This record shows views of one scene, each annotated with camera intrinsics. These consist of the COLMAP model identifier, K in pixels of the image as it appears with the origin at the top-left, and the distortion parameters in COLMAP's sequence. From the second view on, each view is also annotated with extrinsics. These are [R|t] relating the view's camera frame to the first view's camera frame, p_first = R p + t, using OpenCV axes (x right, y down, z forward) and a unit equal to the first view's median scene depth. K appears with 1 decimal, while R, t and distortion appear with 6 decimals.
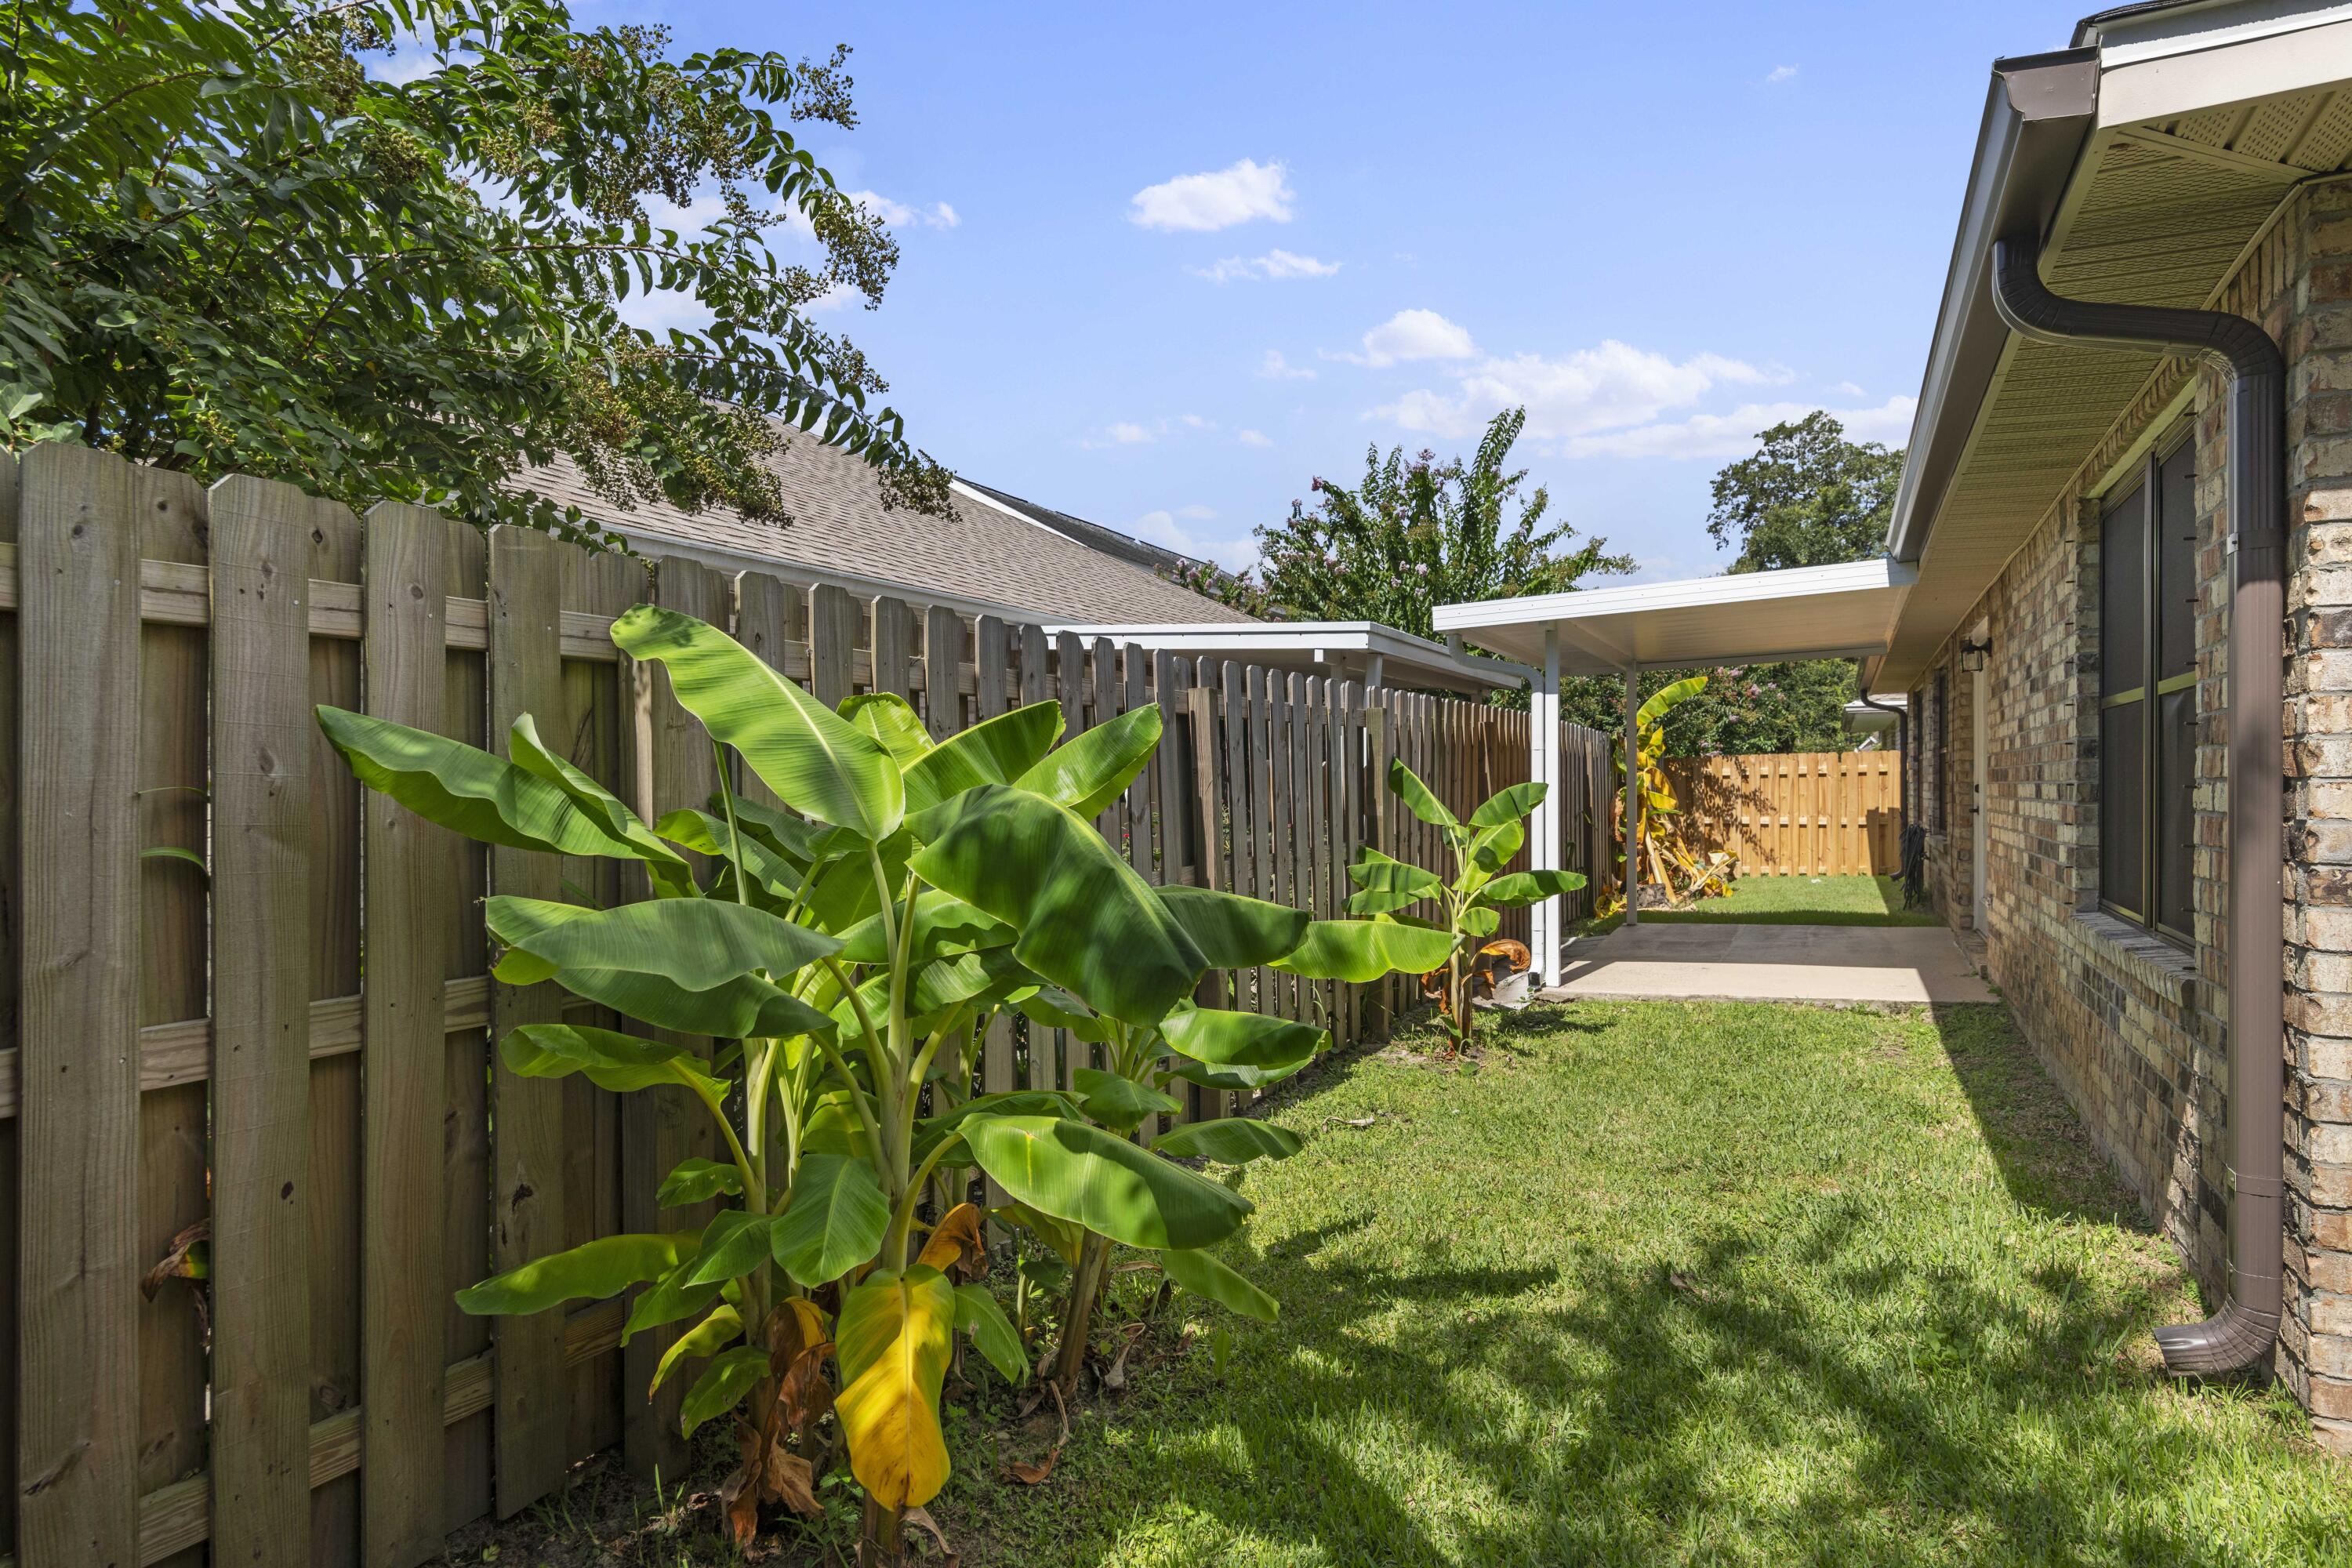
lens RADIAL K [[1327.7, 0, 1173.7], [0, 1327.7, 780.0], [0, 0, 1]] dist [0.017207, -0.005906]
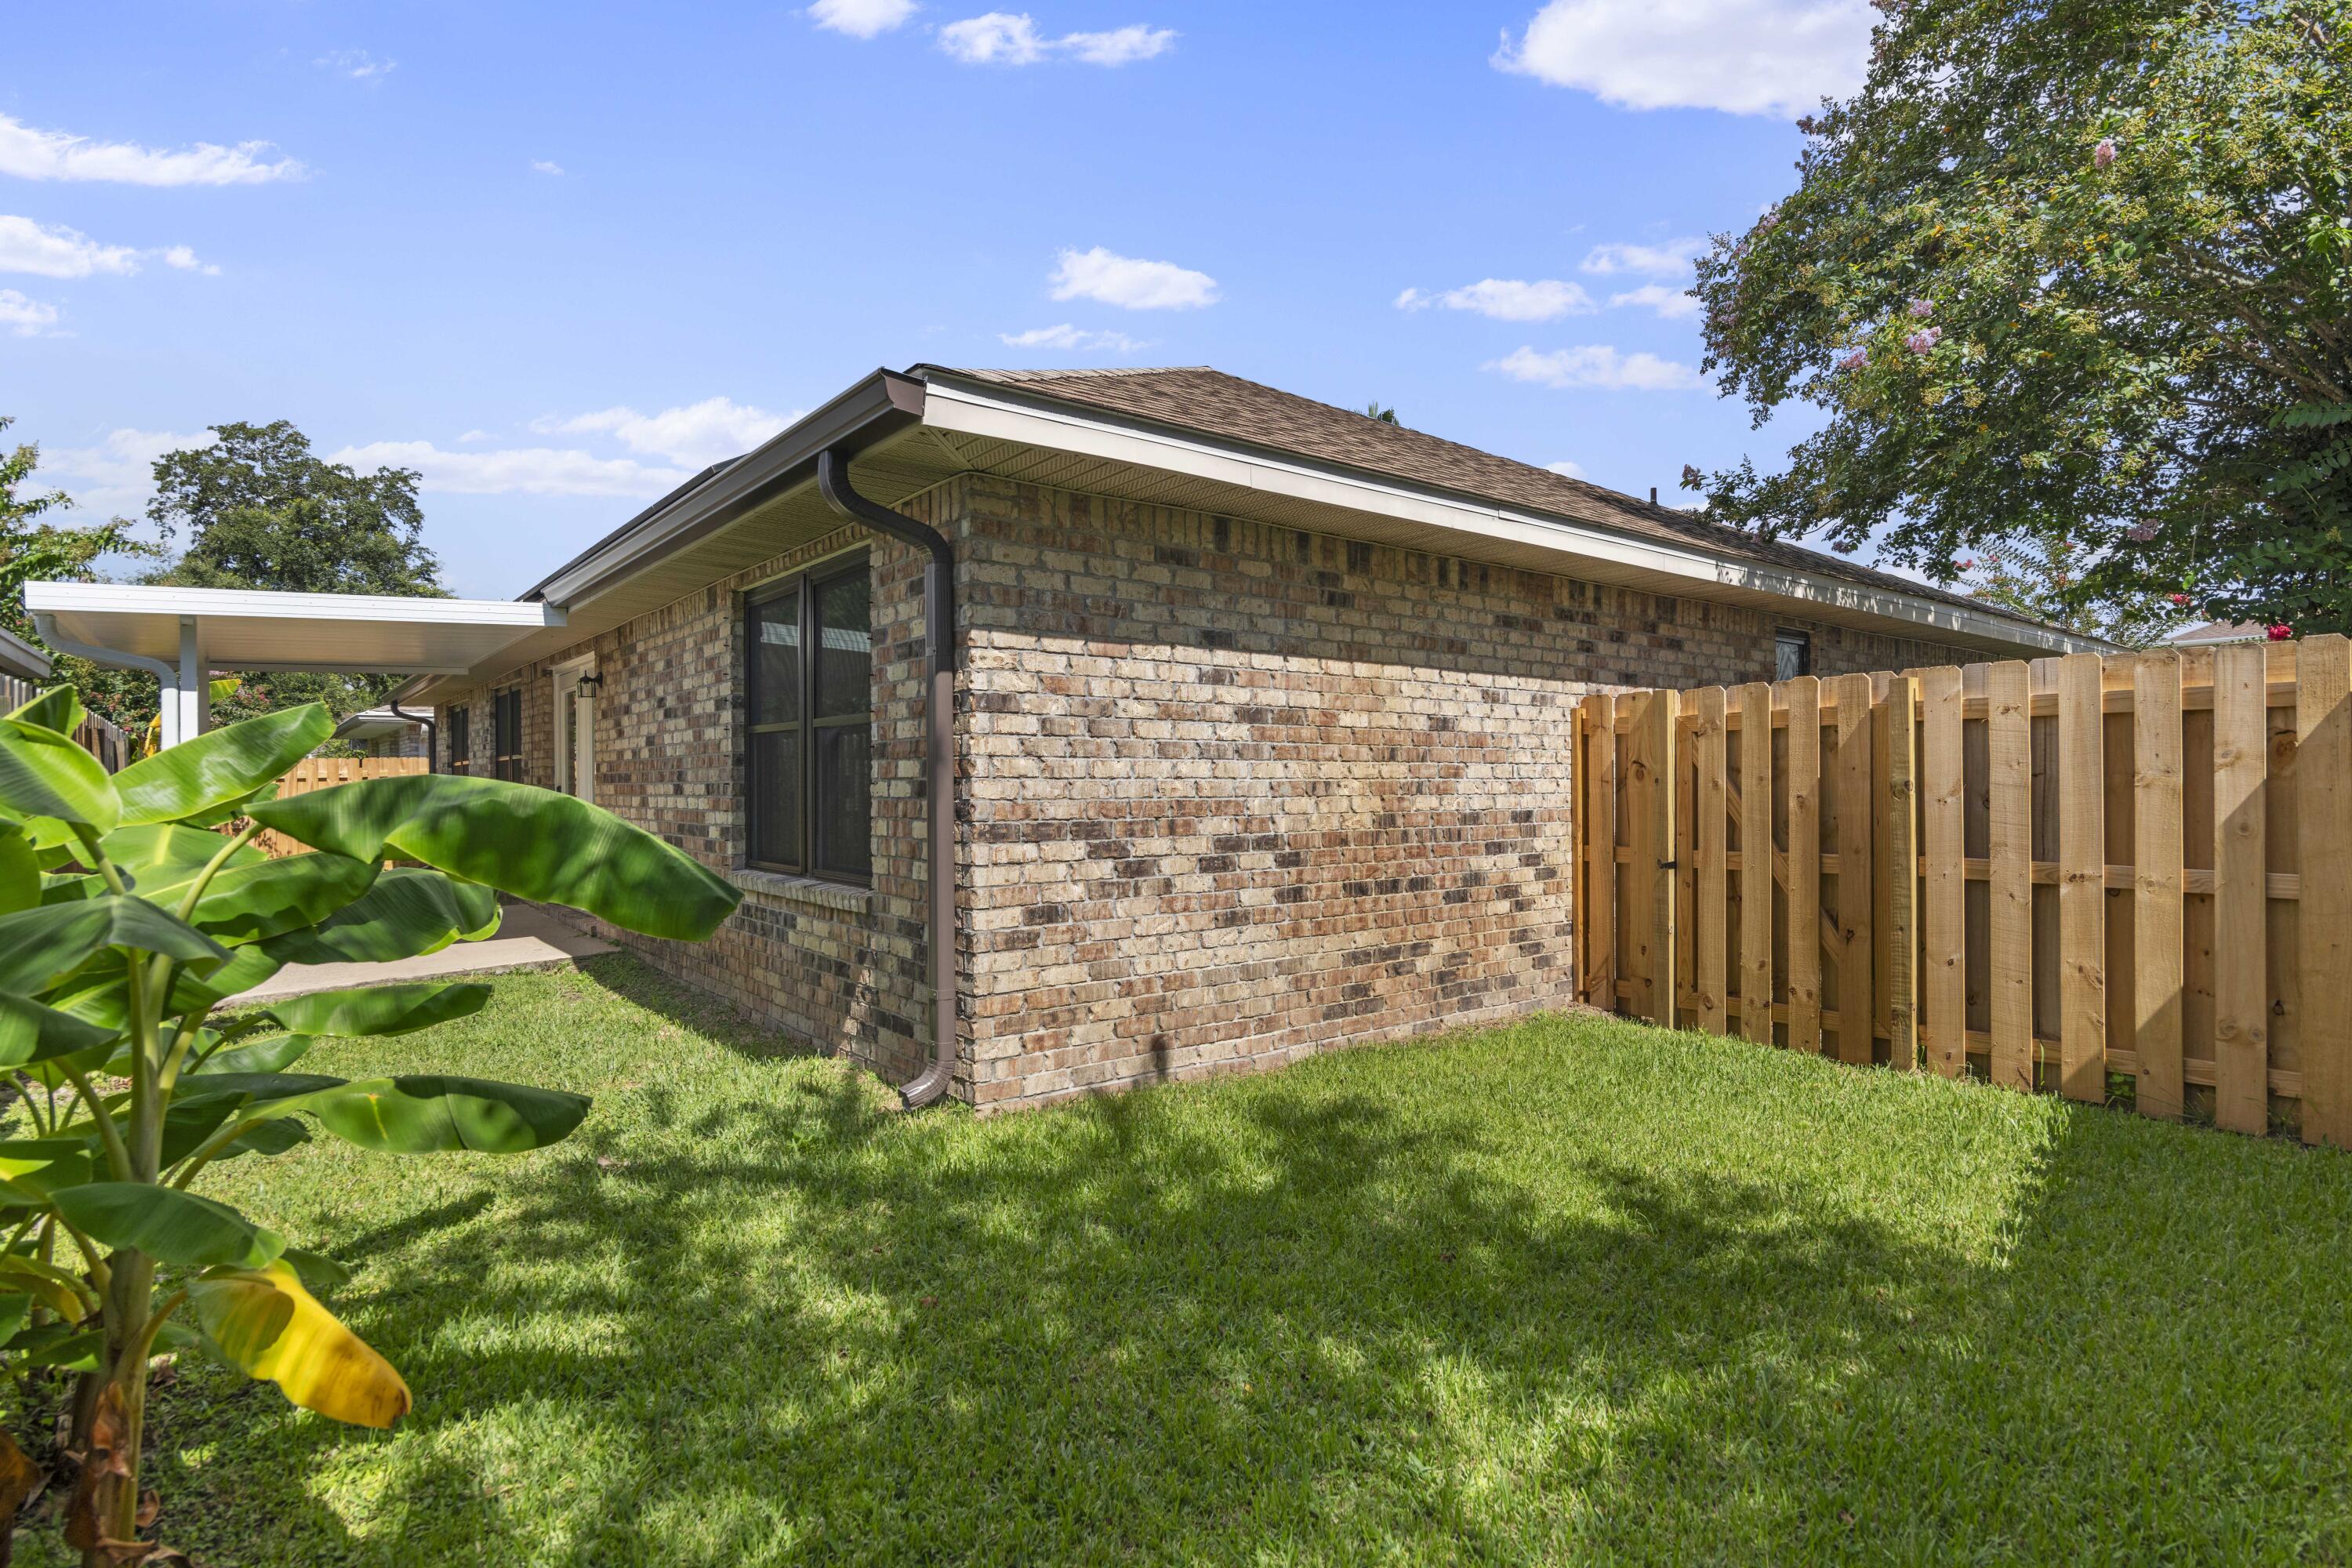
lens RADIAL K [[1198.4, 0, 1177.4], [0, 1198.4, 784.4], [0, 0, 1]] dist [-0.005553, 0.001097]
pose [[0.430273, -0.000165, 0.902699, -0.429504], [0.001094, 0.999999, -0.000339, 0.006751], [-0.902698, 0.001134, 0.430273, -0.015651]]
